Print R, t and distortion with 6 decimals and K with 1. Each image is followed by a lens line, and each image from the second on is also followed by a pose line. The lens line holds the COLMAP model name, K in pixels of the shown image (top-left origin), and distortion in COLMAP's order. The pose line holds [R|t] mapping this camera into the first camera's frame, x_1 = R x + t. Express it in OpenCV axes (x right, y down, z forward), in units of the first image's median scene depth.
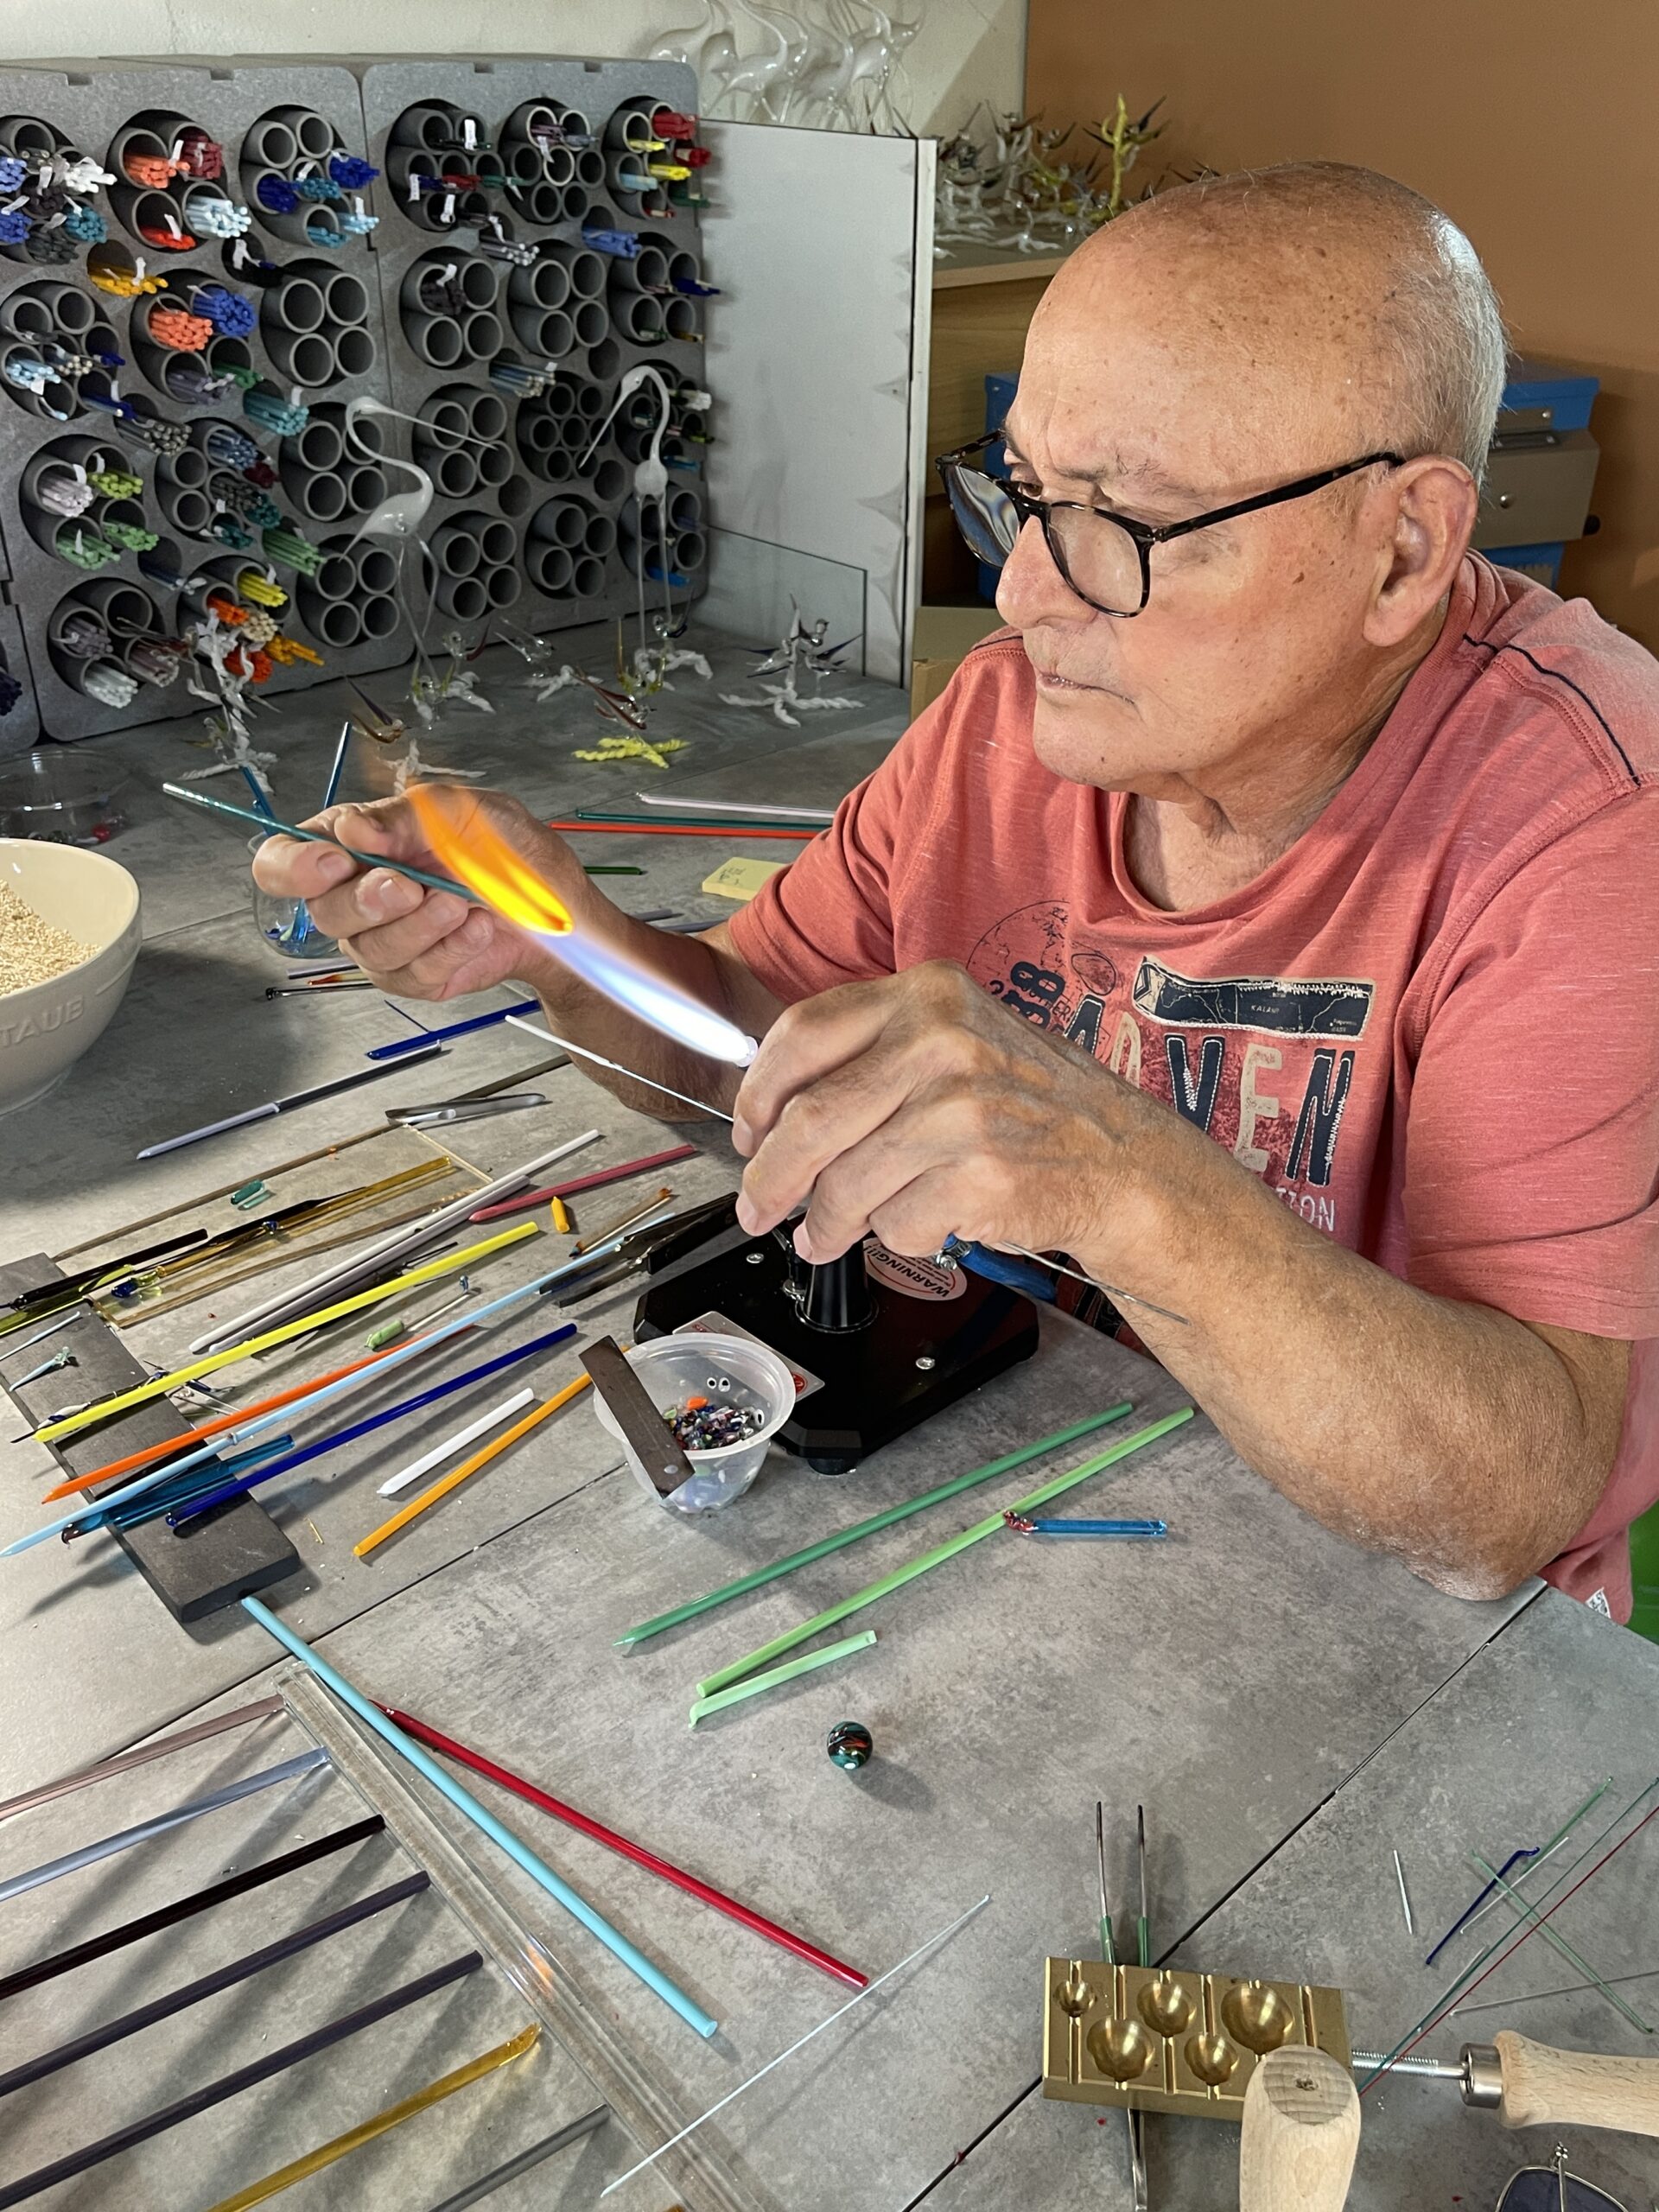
lens RADIAL K [[1979.0, 0, 833.5], [0, 1979.0, 1101.6], [0, 0, 1]] dist [0.026050, 0.005875]
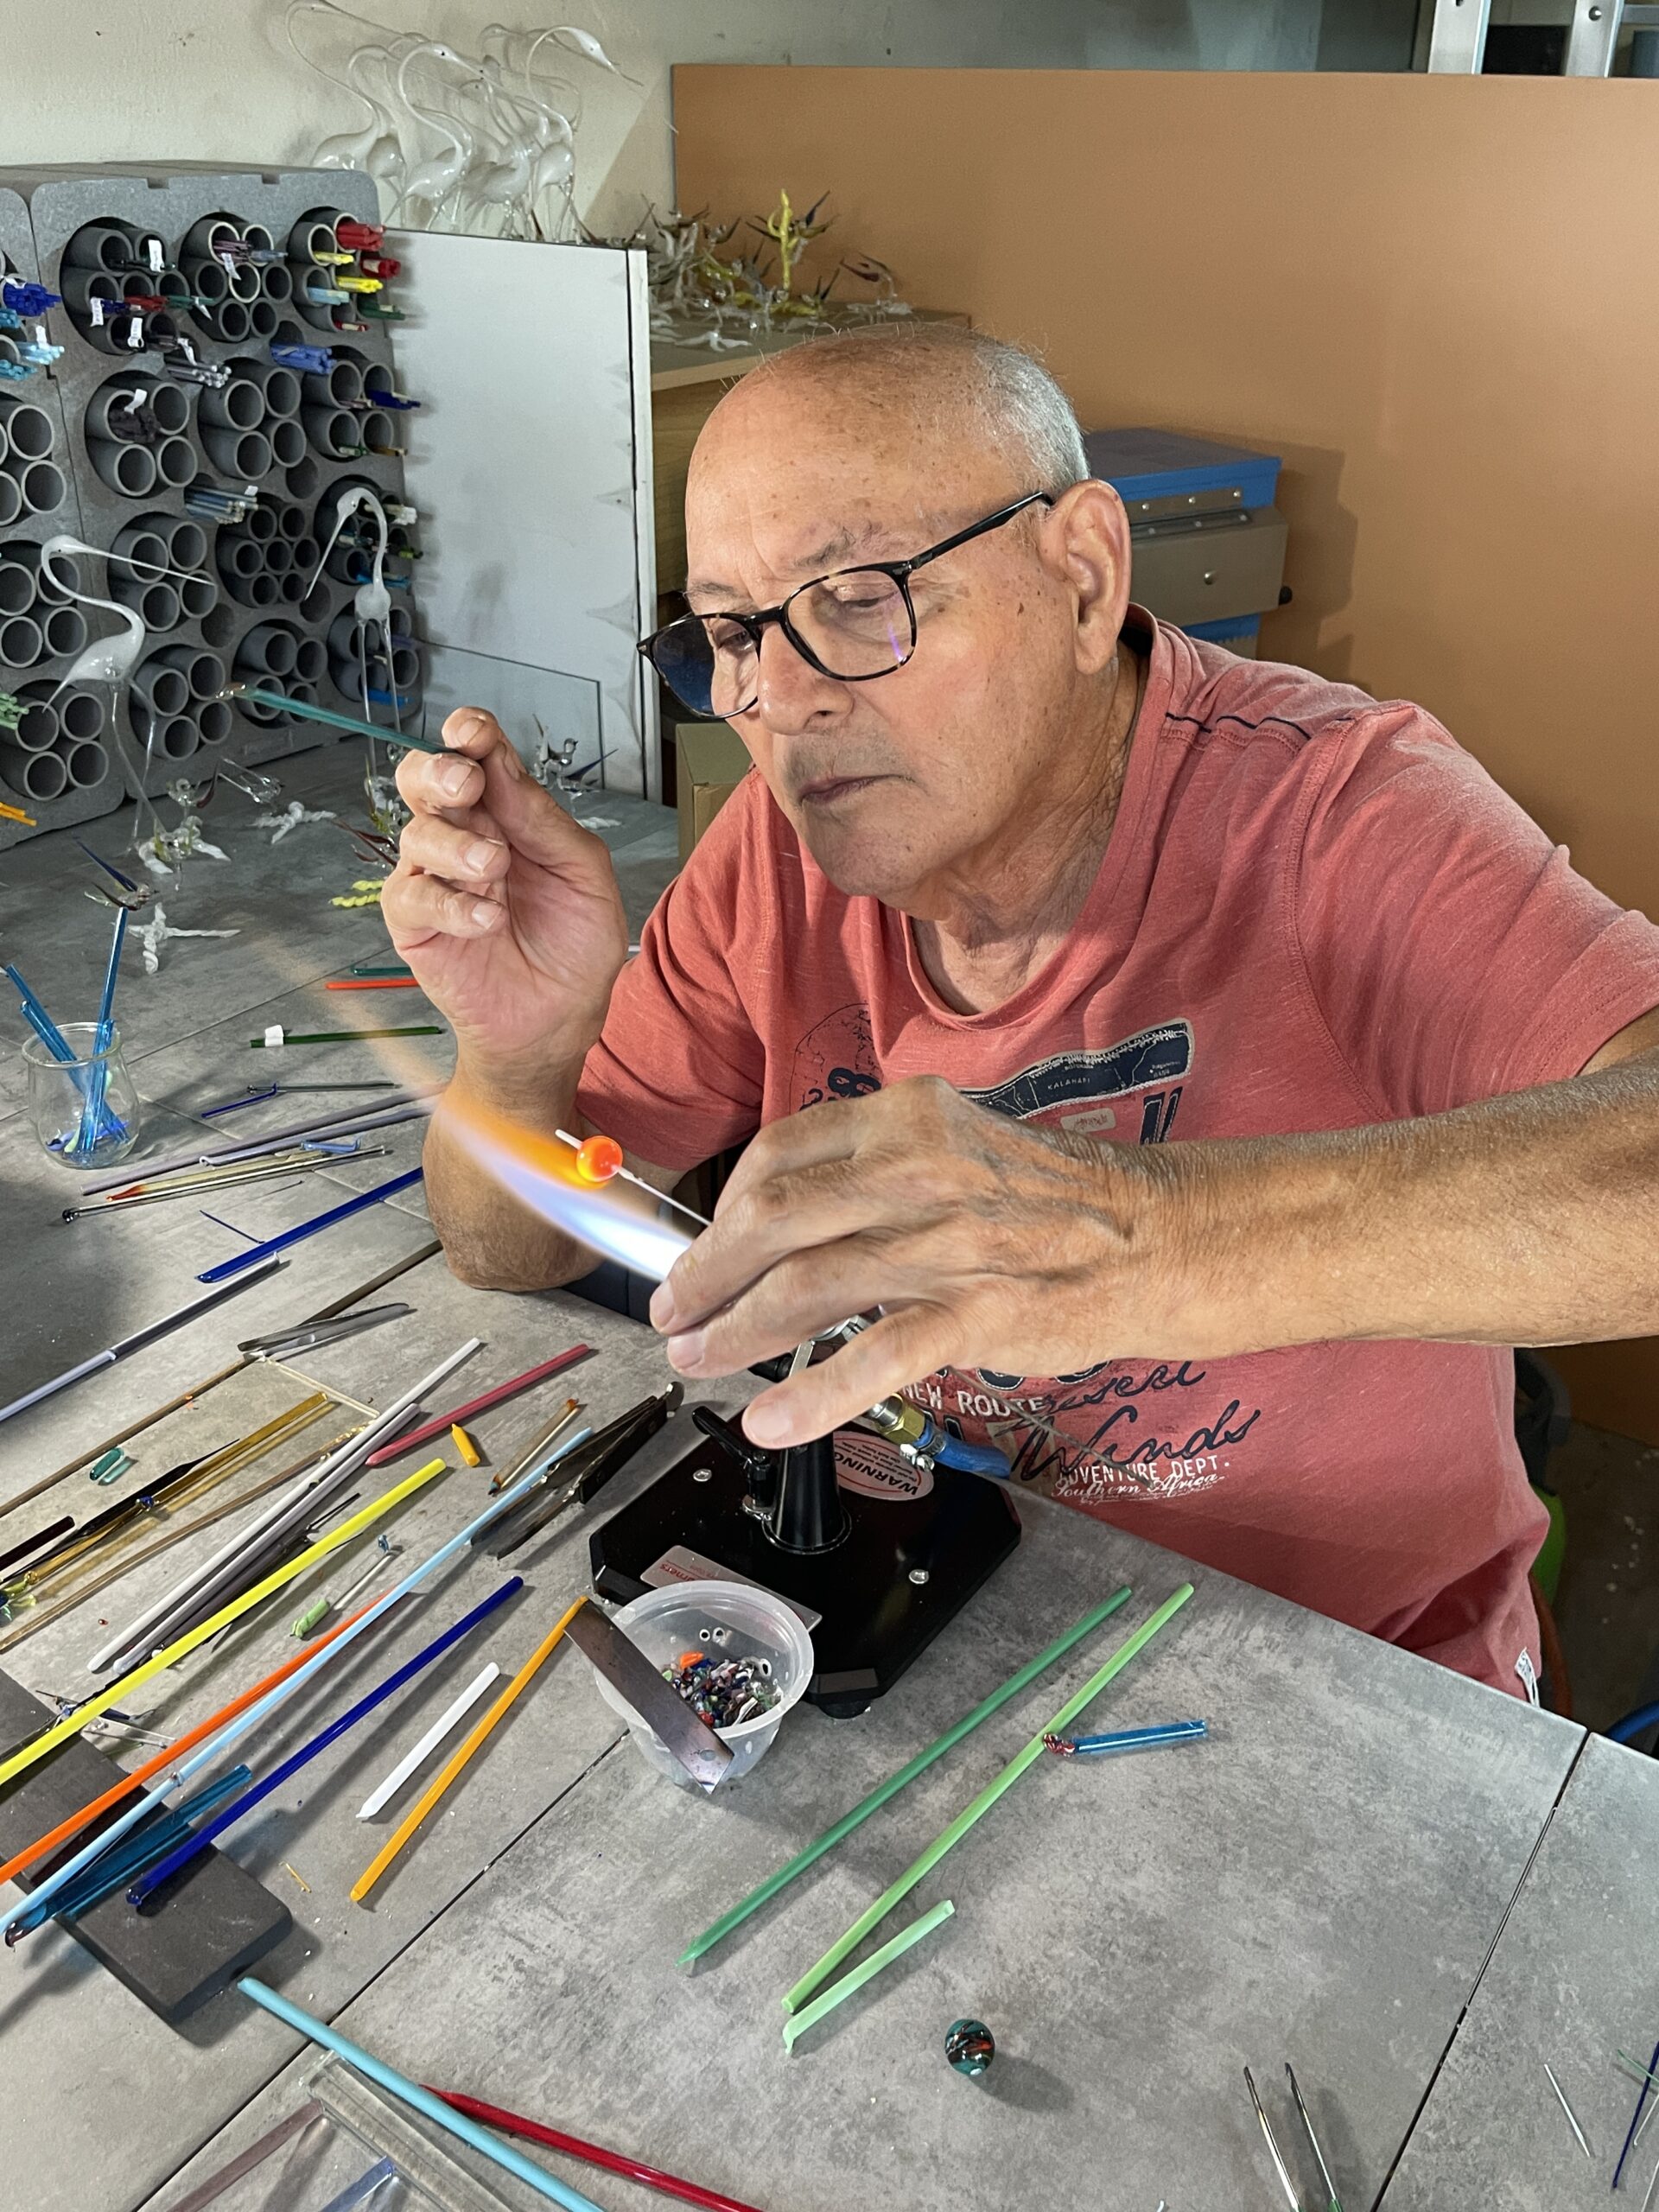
lens RADIAL K [[1983.7, 0, 810.0], [0, 1983.7, 1083.3], [0, 0, 1]] dist [0.010221, 0.035189]
pose [[0.979949, -0.094309, 0.175516, -0.084973], [0.099587, 0.994797, -0.021491, -0.049161], [-0.172576, 0.038540, 0.984242, 0.041109]]
